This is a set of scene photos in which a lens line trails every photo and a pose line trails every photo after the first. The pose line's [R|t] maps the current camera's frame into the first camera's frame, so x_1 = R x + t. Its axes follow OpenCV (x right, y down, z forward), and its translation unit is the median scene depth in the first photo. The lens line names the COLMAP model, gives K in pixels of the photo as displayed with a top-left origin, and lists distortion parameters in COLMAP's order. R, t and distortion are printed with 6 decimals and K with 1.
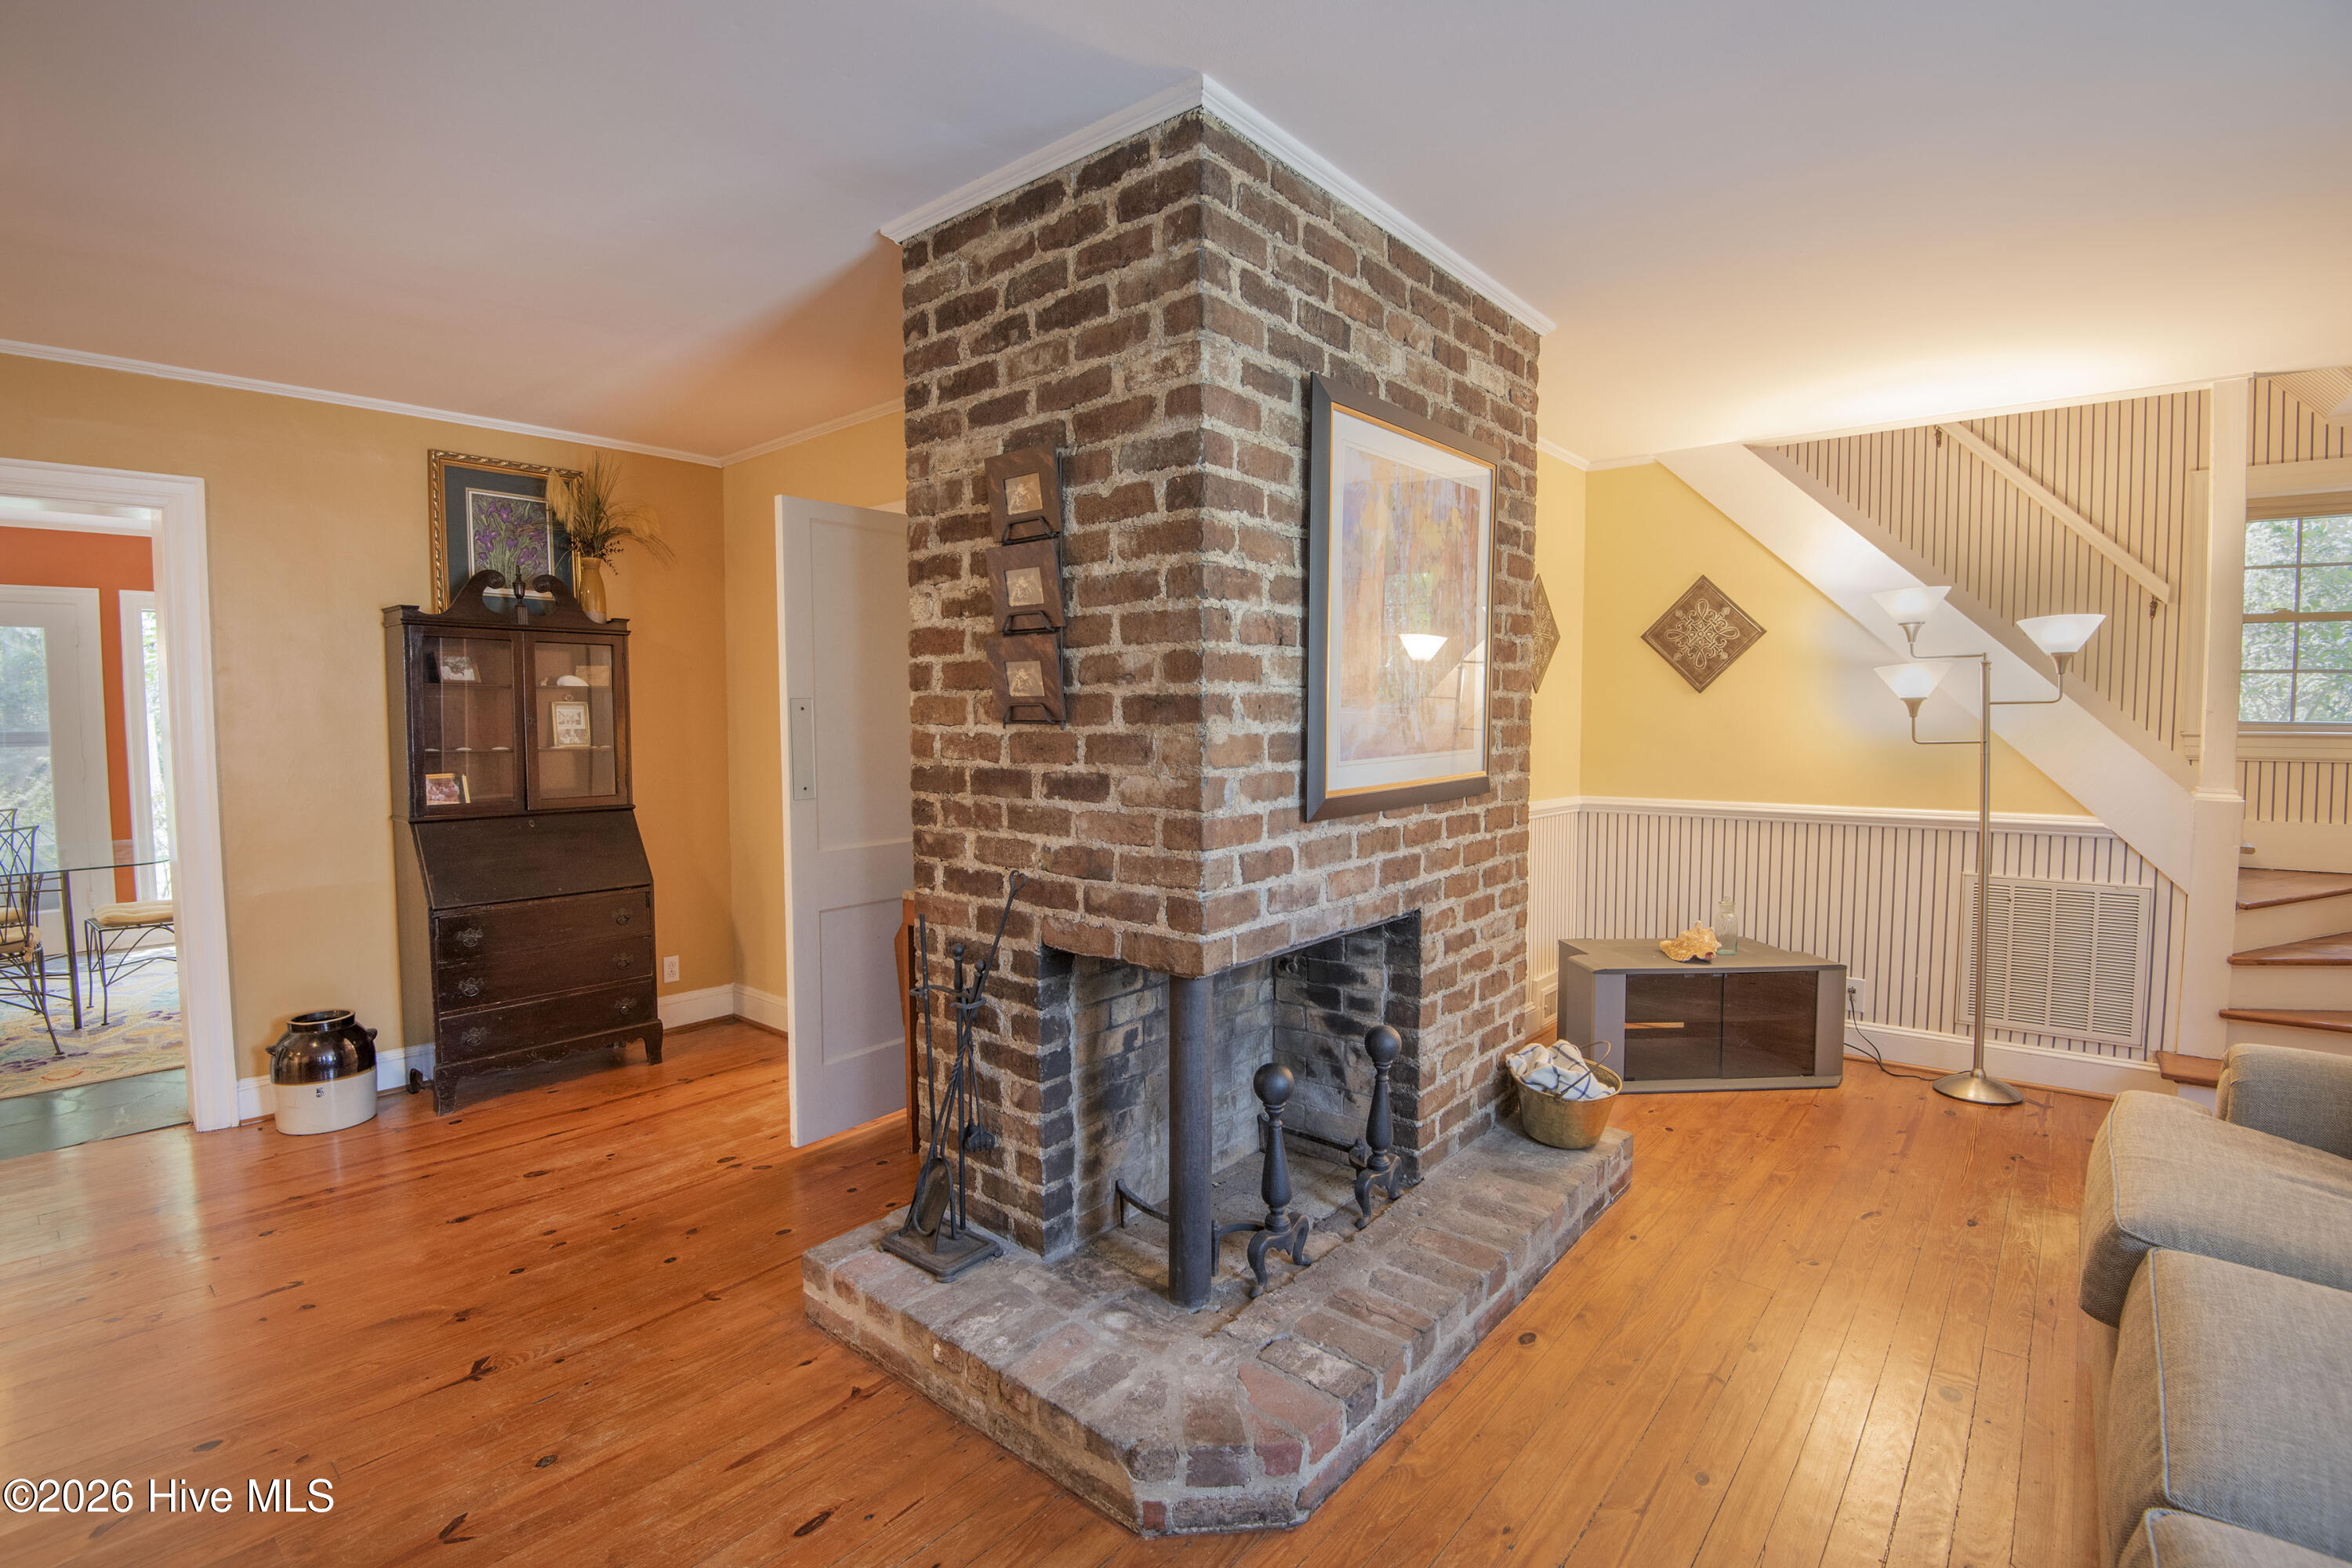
lens RADIAL K [[1071.3, 0, 1186.7], [0, 1071.3, 780.0], [0, 0, 1]] dist [0.000625, -0.035690]
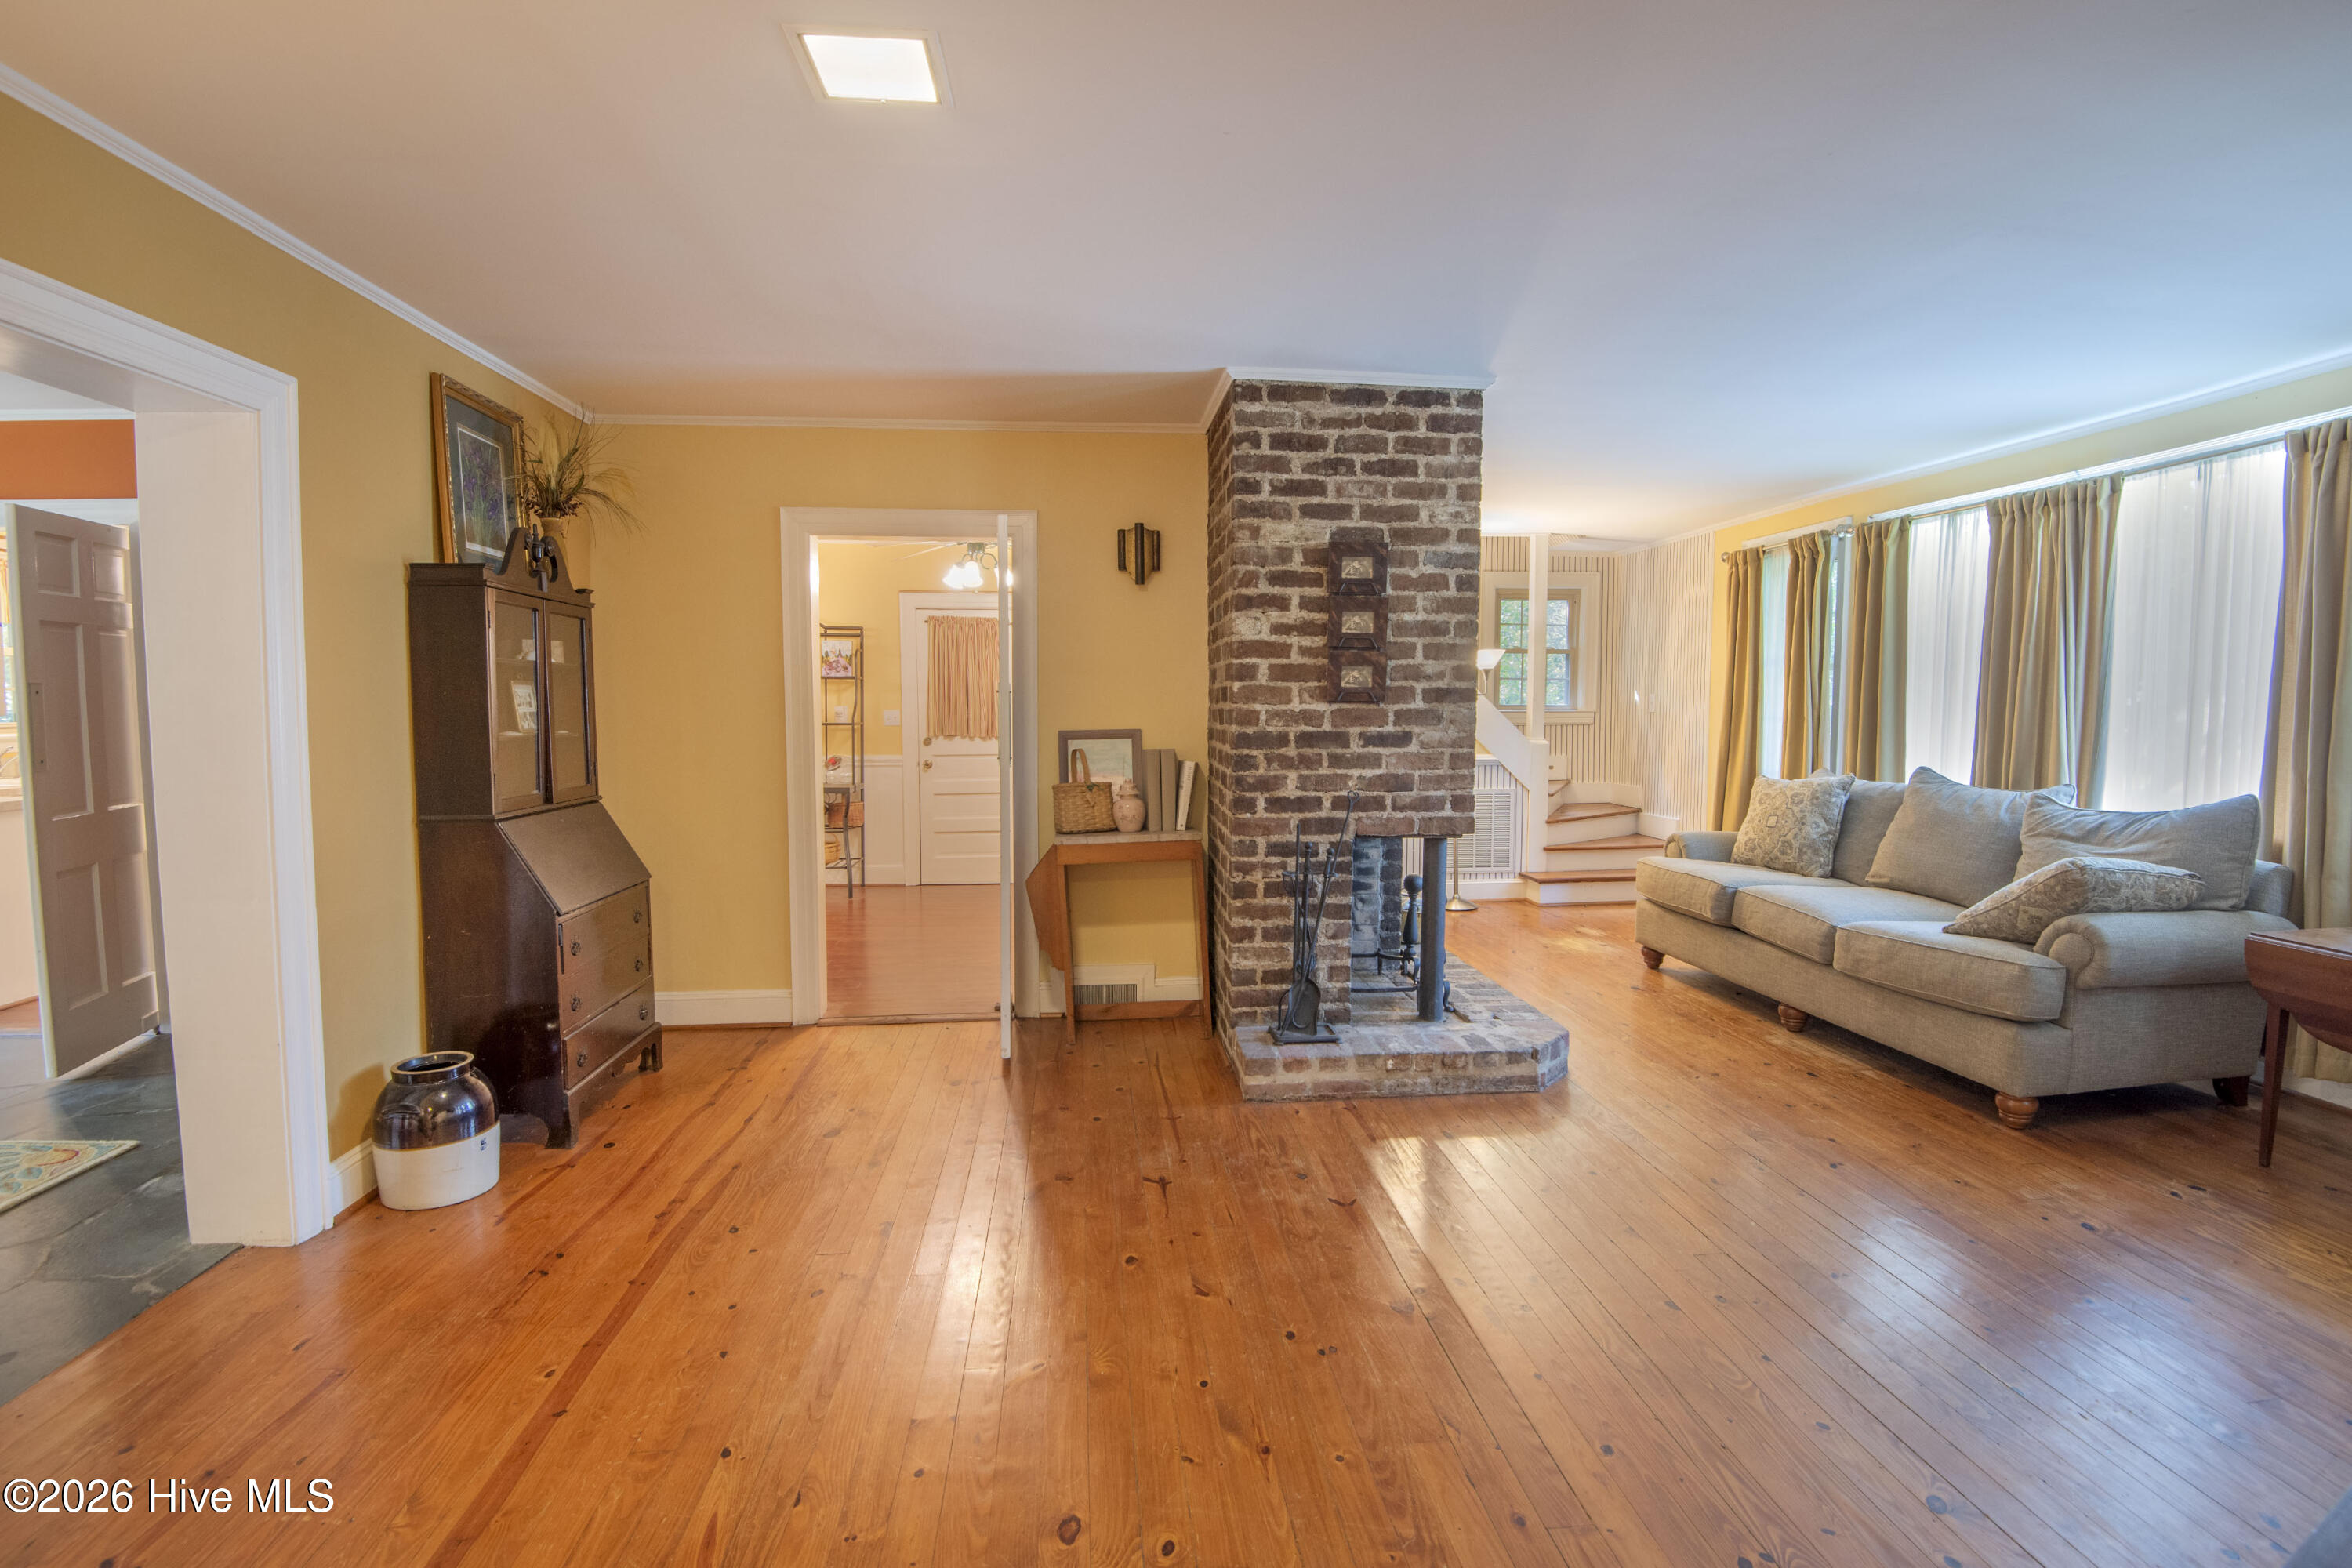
lens RADIAL K [[1109.7, 0, 1190.1], [0, 1109.7, 783.6], [0, 0, 1]] dist [-0.018021, -0.017008]
pose [[0.696000, -0.048642, 0.716392, -1.517634], [0.041212, 0.998764, 0.027776, 0.013889], [-0.716858, 0.010192, 0.697145, -0.025614]]
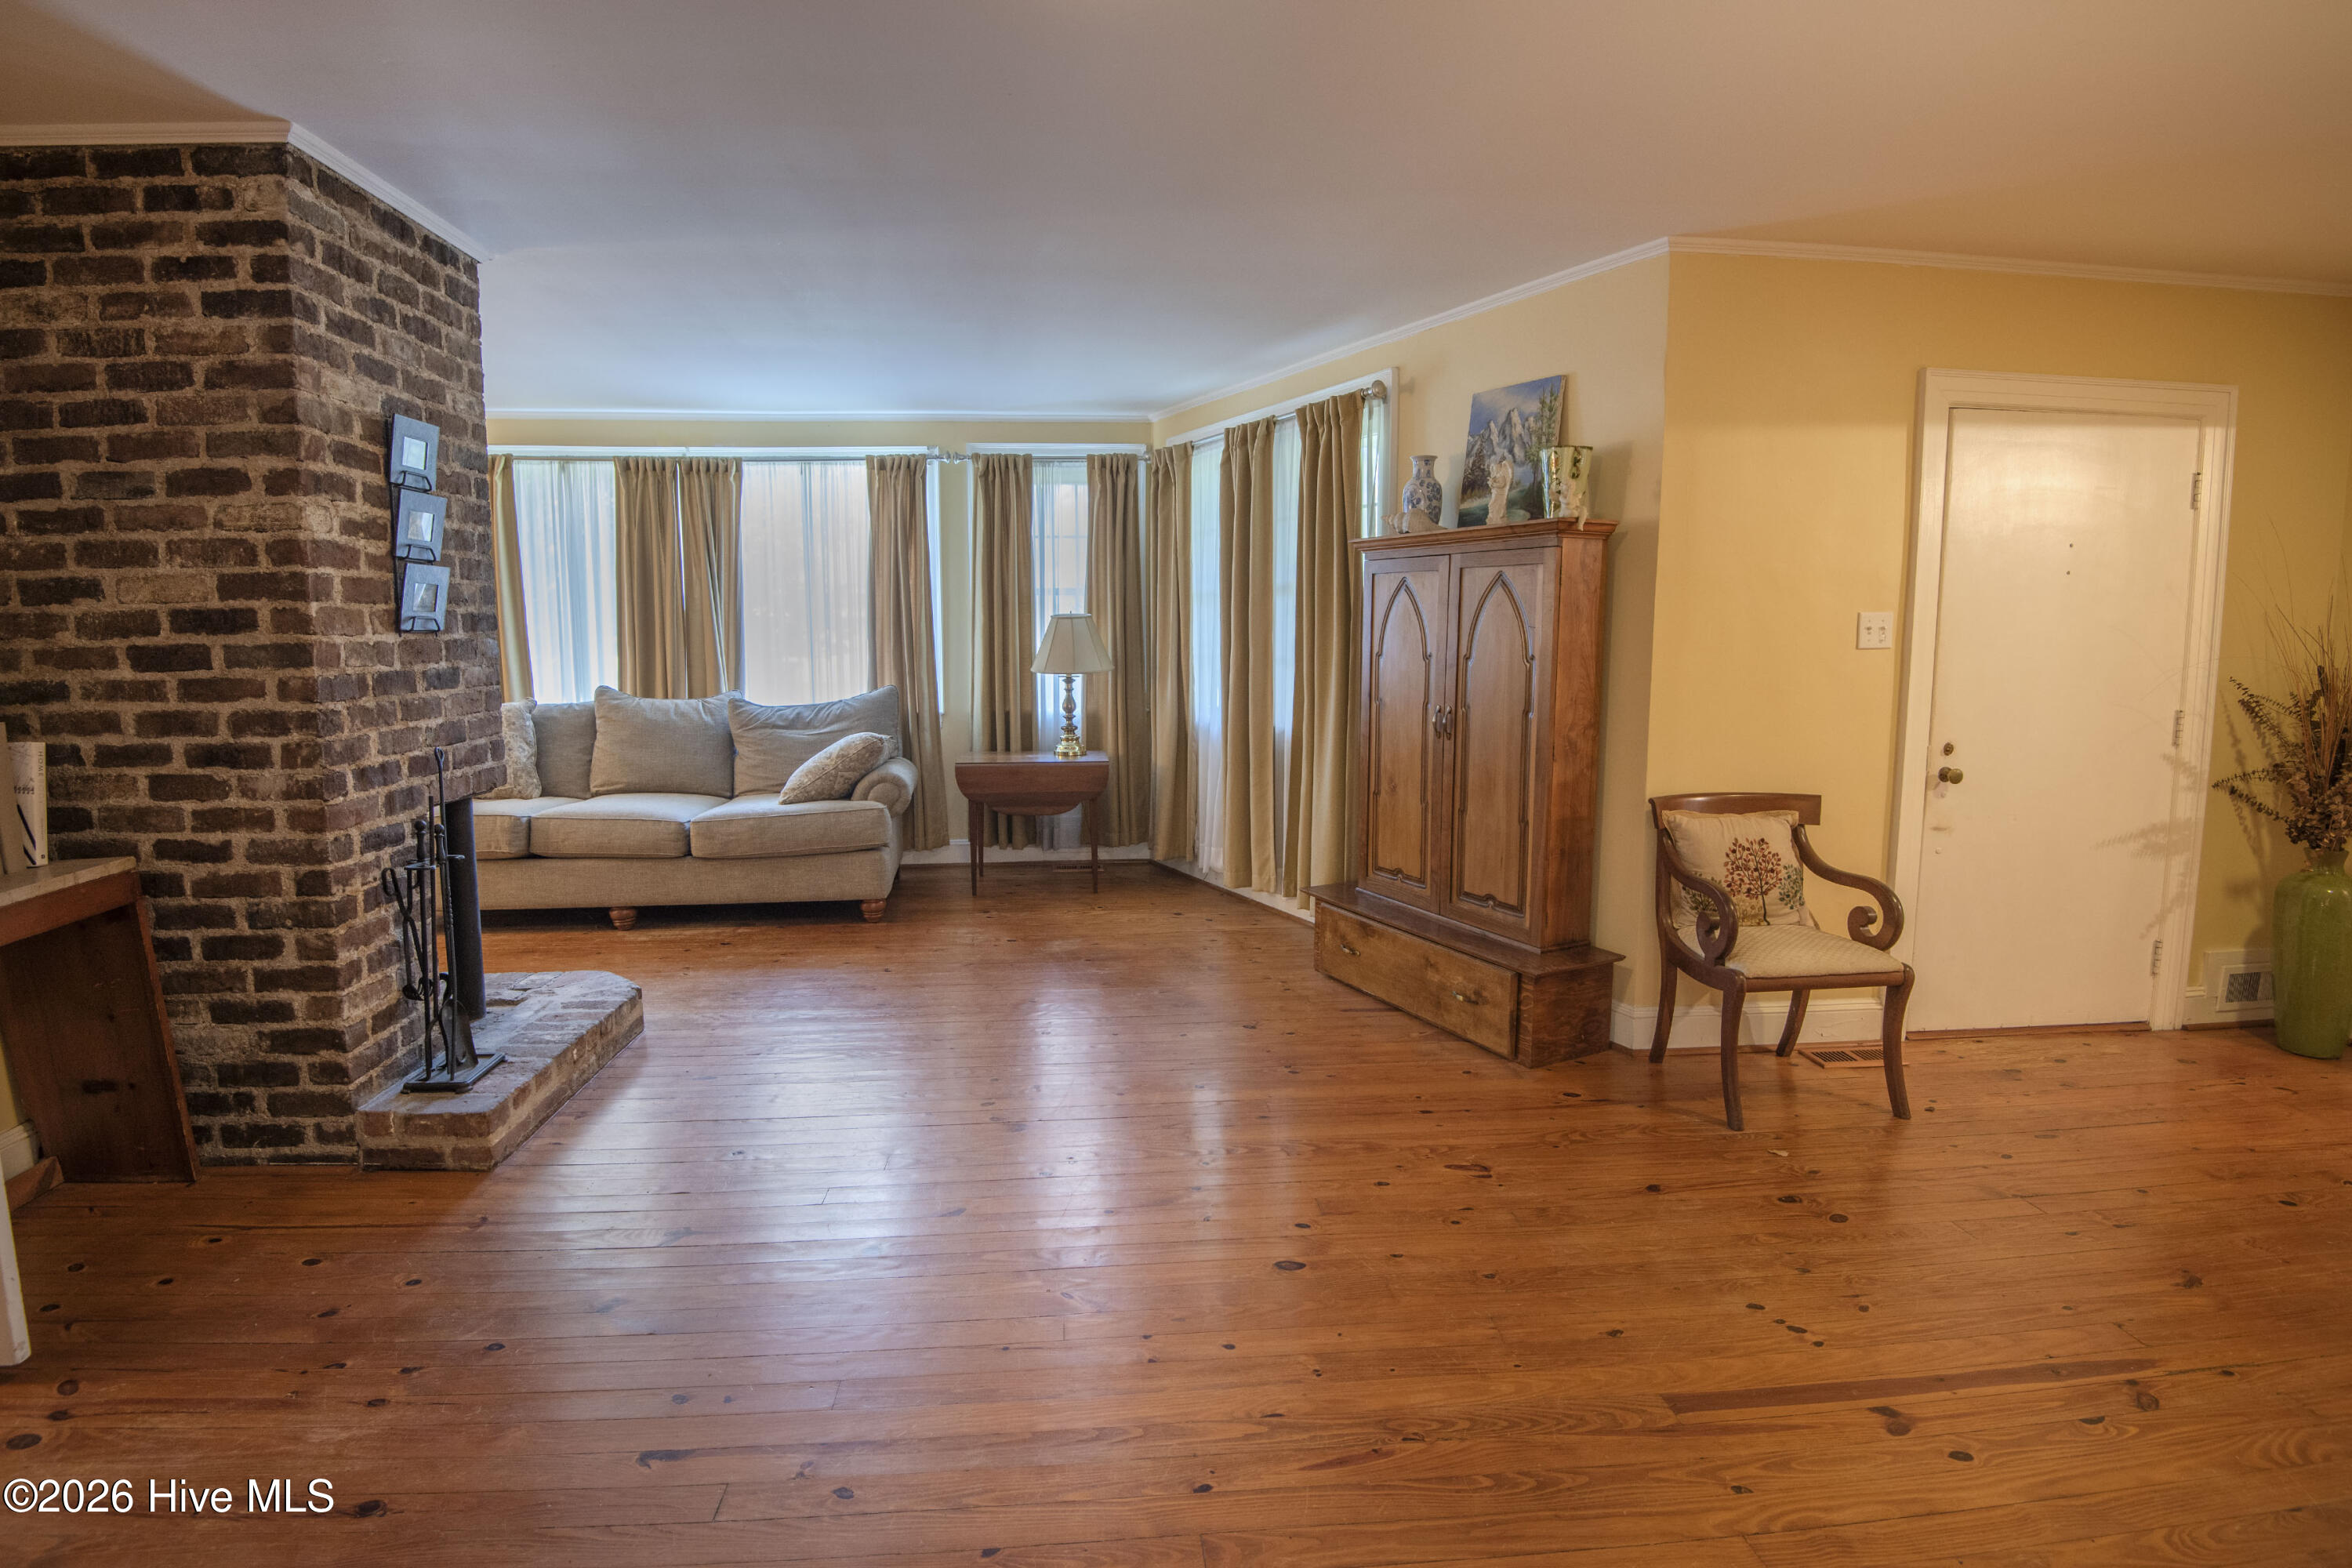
lens RADIAL K [[1138.7, 0, 1168.0], [0, 1138.7, 752.3], [0, 0, 1]] dist [-0.017507, -0.017813]
pose [[-0.700485, -0.072222, 0.710003, -1.669817], [0.049133, 0.987625, 0.148936, -0.065518], [-0.711974, 0.139212, -0.688268, 1.258732]]
